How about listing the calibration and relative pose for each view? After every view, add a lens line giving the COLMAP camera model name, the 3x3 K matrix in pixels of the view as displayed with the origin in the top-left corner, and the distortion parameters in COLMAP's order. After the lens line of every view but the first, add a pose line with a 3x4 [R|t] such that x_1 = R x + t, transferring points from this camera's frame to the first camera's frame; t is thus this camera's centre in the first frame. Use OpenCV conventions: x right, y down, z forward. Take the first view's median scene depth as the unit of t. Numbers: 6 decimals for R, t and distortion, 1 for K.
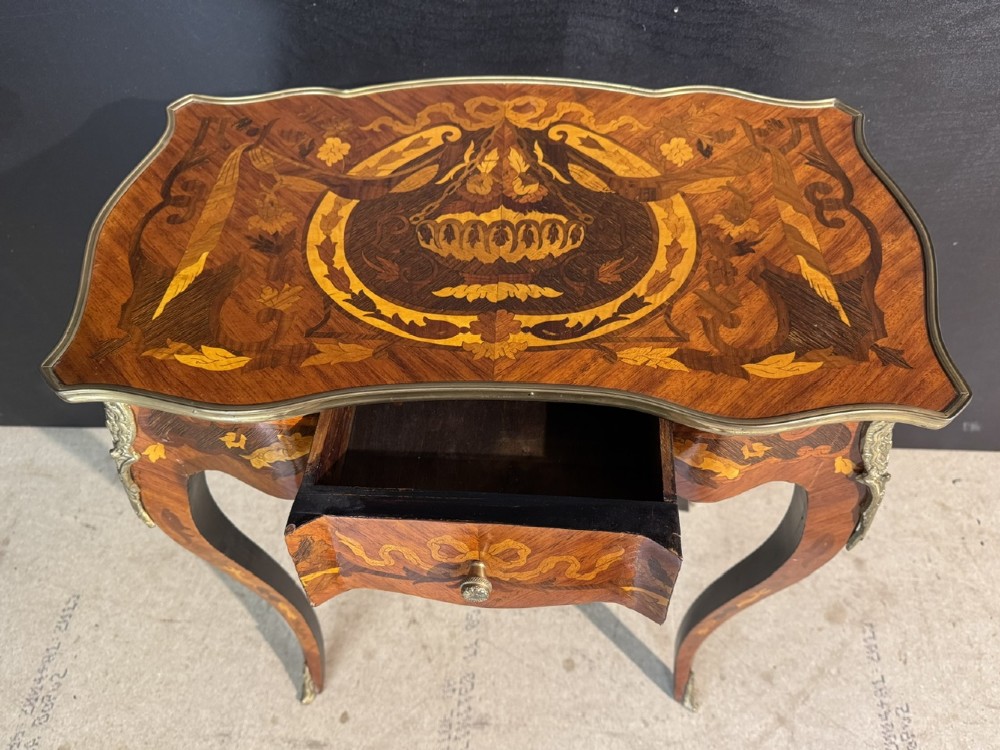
lens RADIAL K [[762.0, 0, 495.0], [0, 762.0, 402.5], [0, 0, 1]] dist [0.010589, -0.021580]
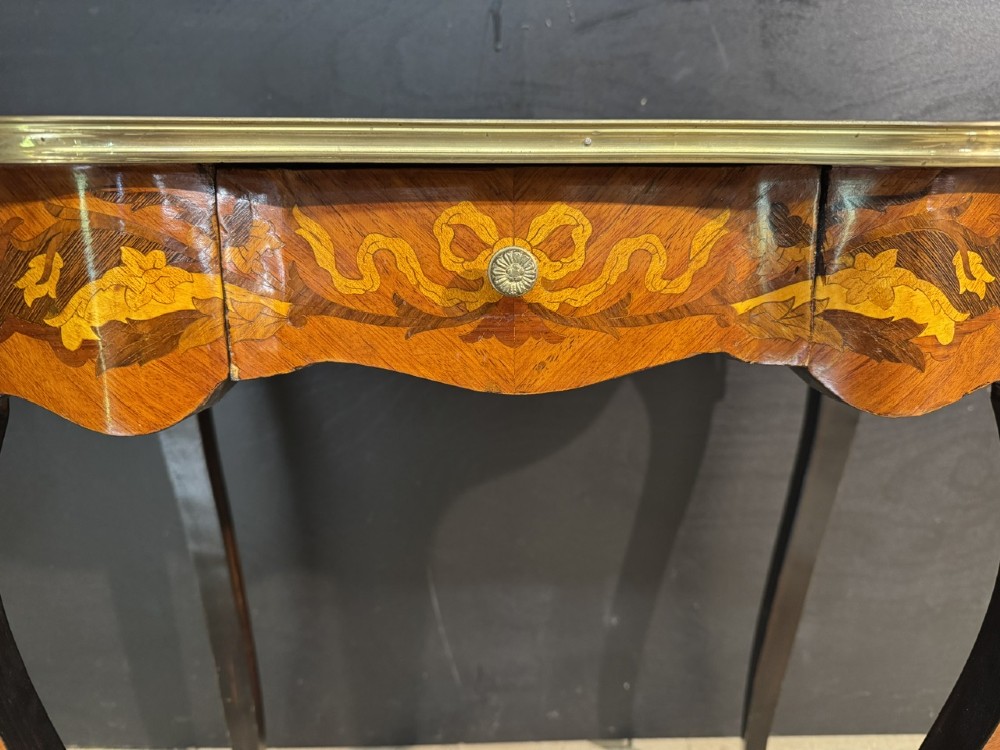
lens RADIAL K [[762.0, 0, 500.7], [0, 762.0, 363.6], [0, 0, 1]] dist [0.010589, -0.021580]
pose [[0.998032, -0.001273, 0.062688, -0.024846], [0.038118, 0.806140, -0.590496, 0.219175], [-0.049784, 0.591724, 0.804602, 0.295642]]
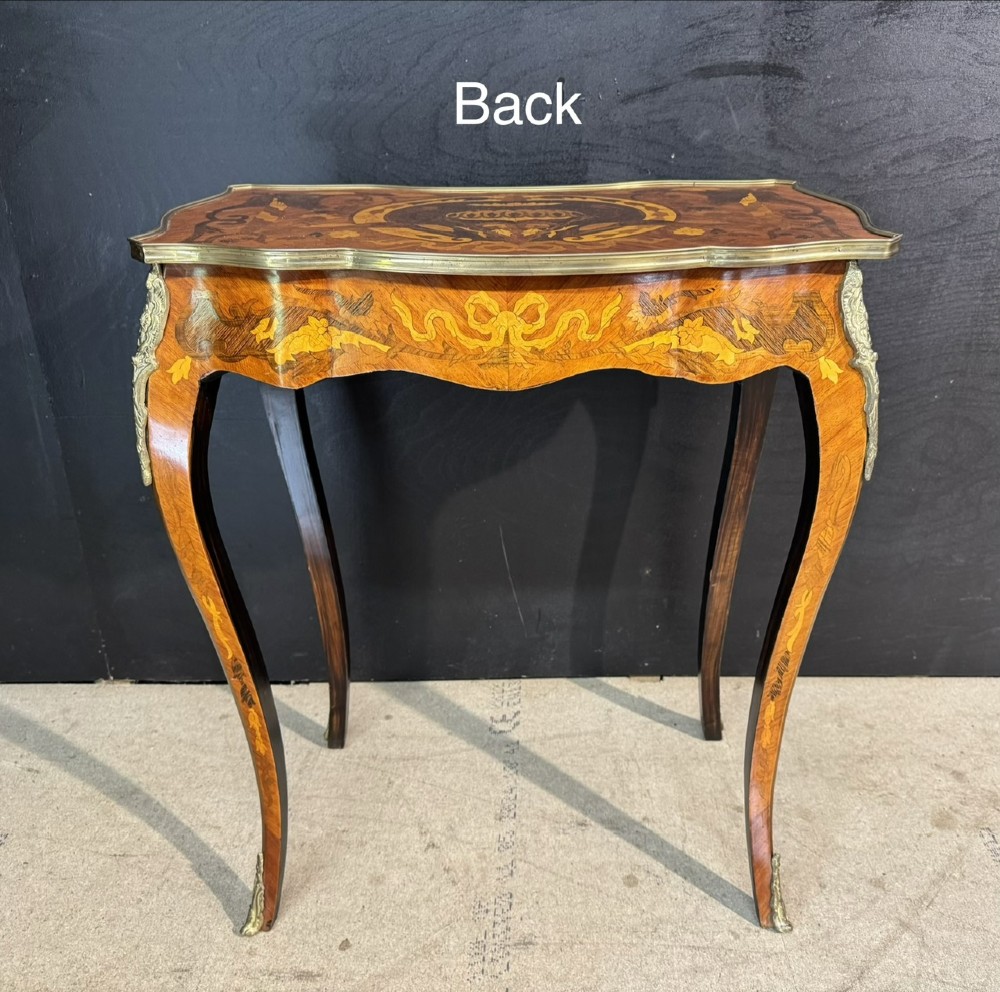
lens RADIAL K [[935.3, 0, 520.5], [0, 935.3, 507.4], [0, 0, 1]] dist [0.007787, 0.000000]
pose [[0.998796, -0.007314, 0.048513, -0.065687], [0.030387, 0.868540, -0.494686, 0.514684], [-0.038517, 0.495565, 0.867716, -0.039059]]
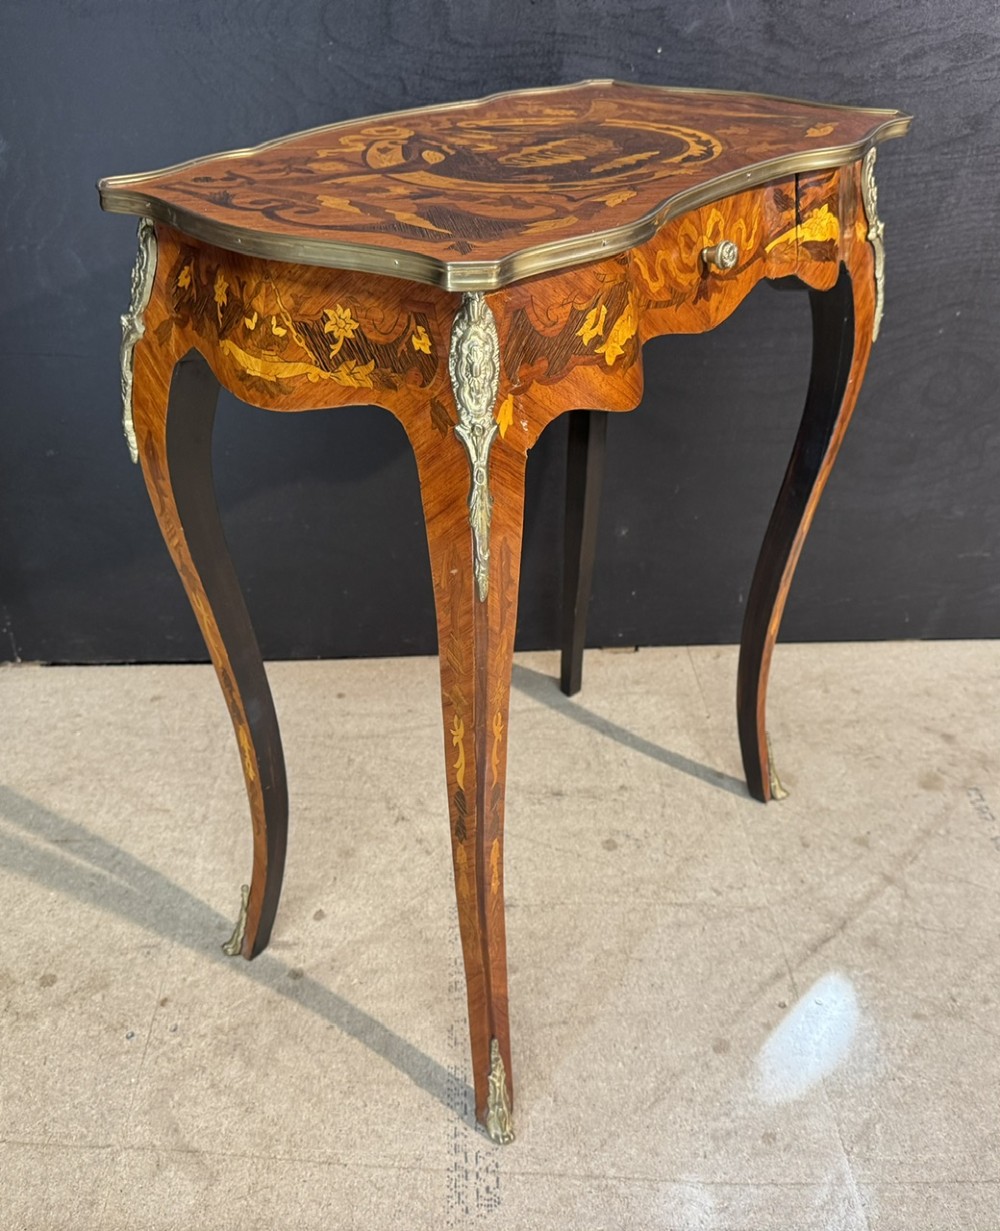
lens RADIAL K [[1153.0, 0, 514.4], [0, 1153.0, 613.1], [0, 0, 1]] dist [0.093151, 0.000000]
pose [[0.993258, -0.031390, 0.111594, -0.129651], [0.072359, 0.919966, -0.385263, 0.606201], [-0.090569, 0.390740, 0.916035, -0.166647]]
